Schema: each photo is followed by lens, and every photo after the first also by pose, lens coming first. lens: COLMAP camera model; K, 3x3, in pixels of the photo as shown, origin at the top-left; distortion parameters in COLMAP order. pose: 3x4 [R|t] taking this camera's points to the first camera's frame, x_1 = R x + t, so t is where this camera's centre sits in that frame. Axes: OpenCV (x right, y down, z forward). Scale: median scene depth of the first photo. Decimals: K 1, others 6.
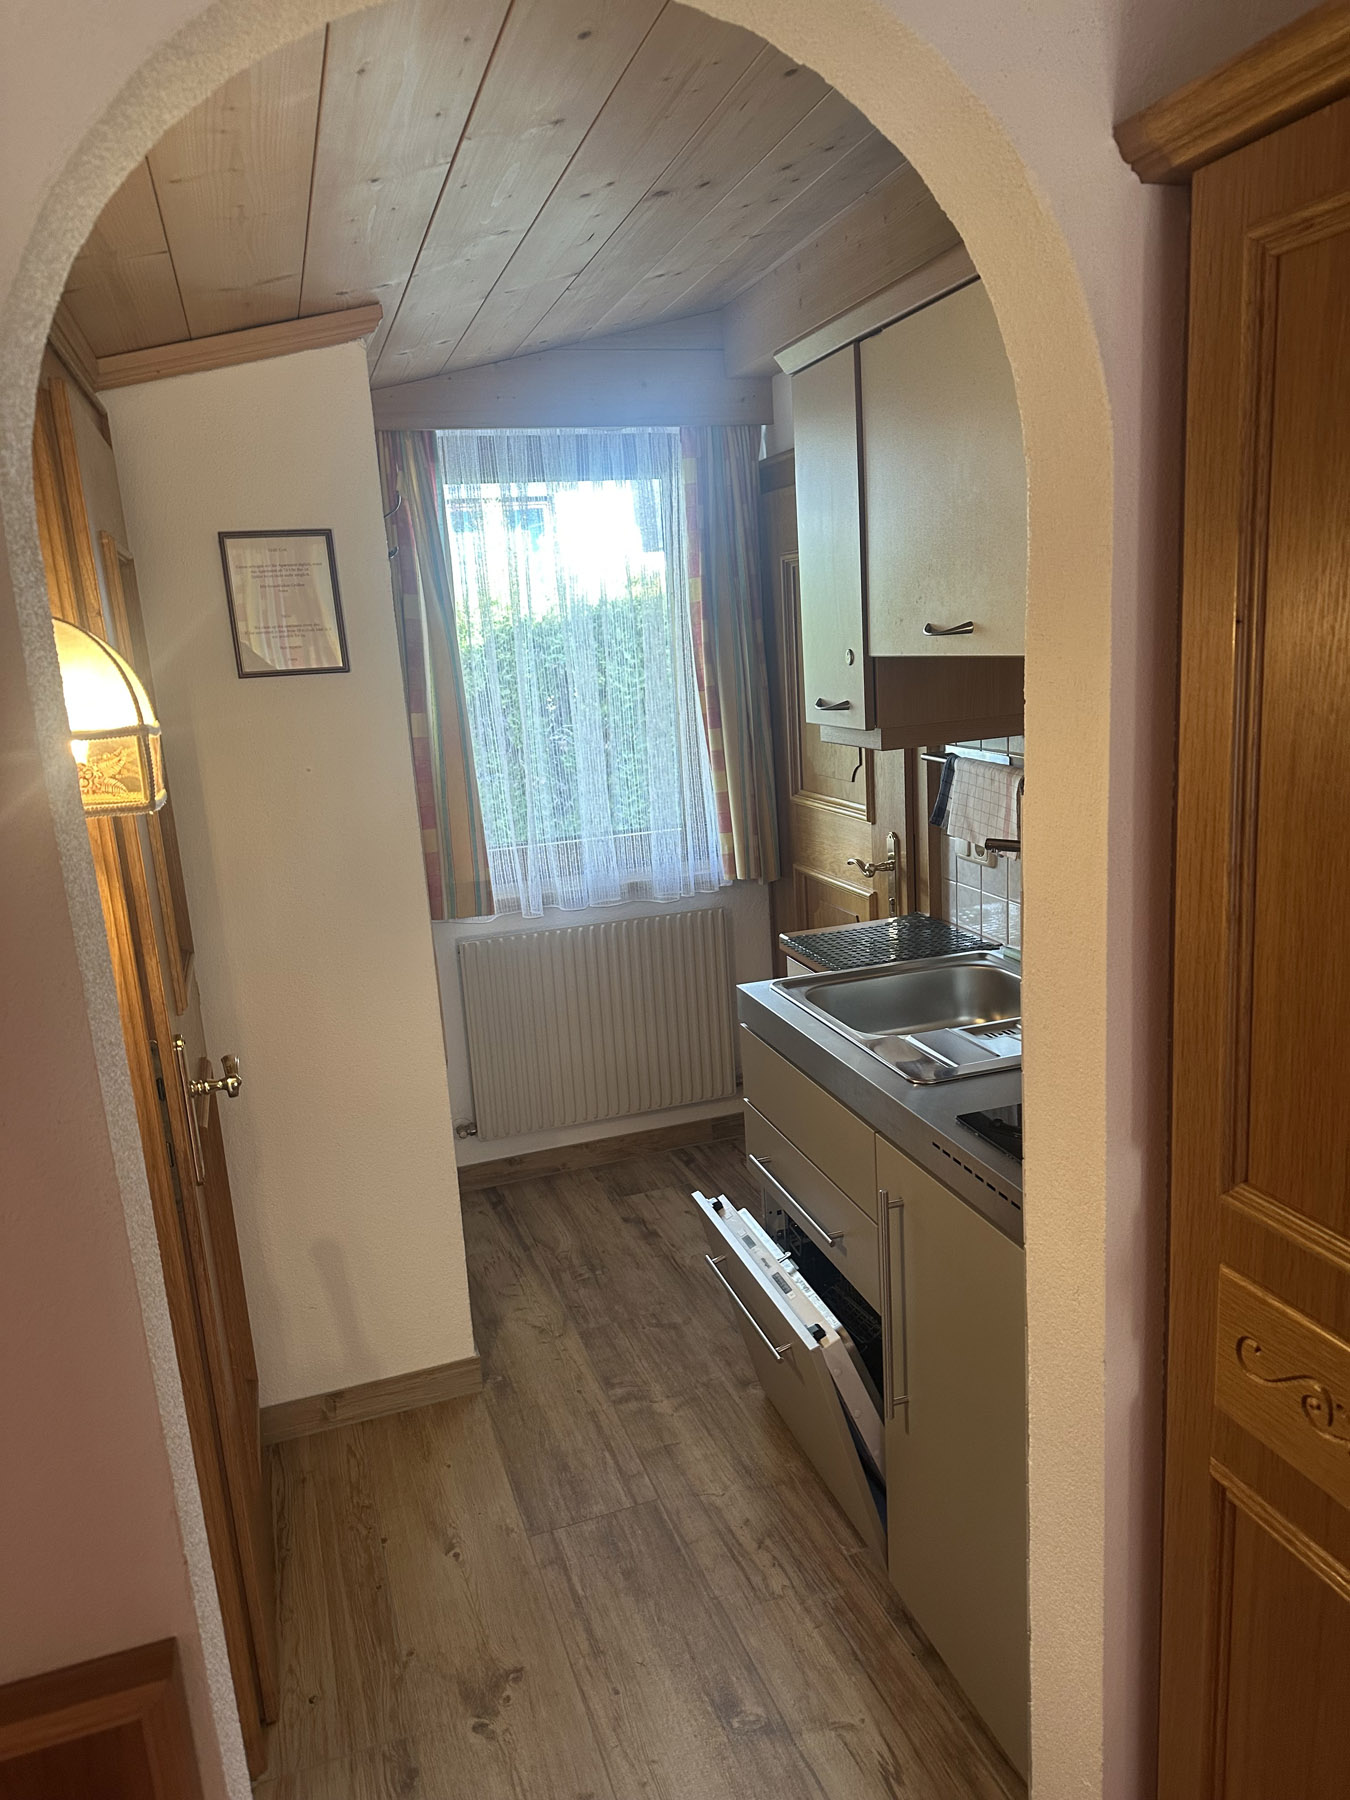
lens RADIAL K [[1268.7, 0, 673.6], [0, 1268.7, 894.0], [0, 0, 1]] dist [0.064779, -0.067820]
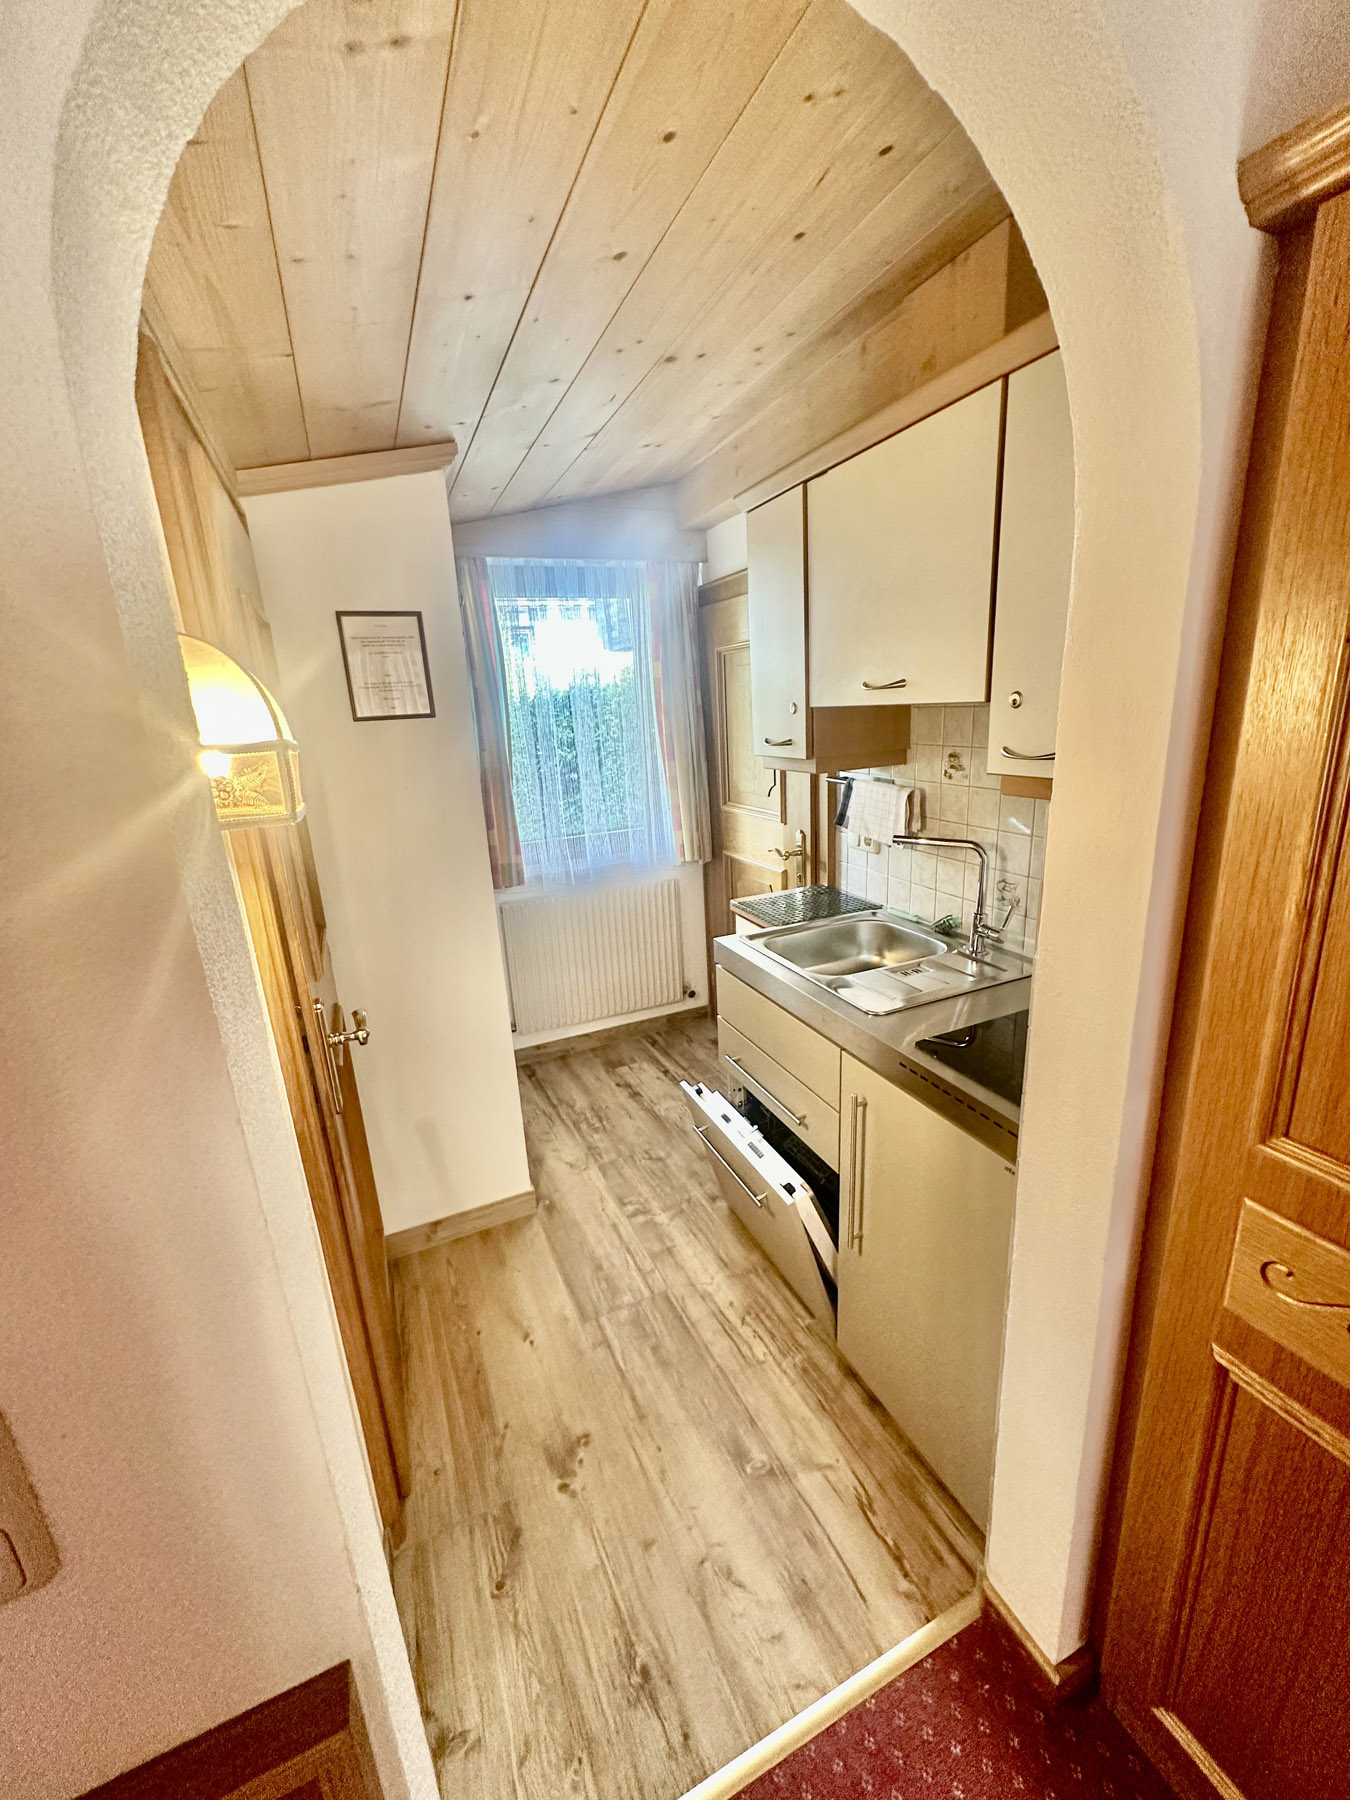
lens RADIAL K [[723.0, 0, 669.2], [0, 723.0, 890.8], [0, 0, 1]] dist [-0.000108, 0.000225]
pose [[0.995166, -0.016147, 0.096870, -0.090820], [0.012430, 0.999168, 0.038852, -0.016116], [-0.097417, -0.037460, 0.994538, 0.216389]]
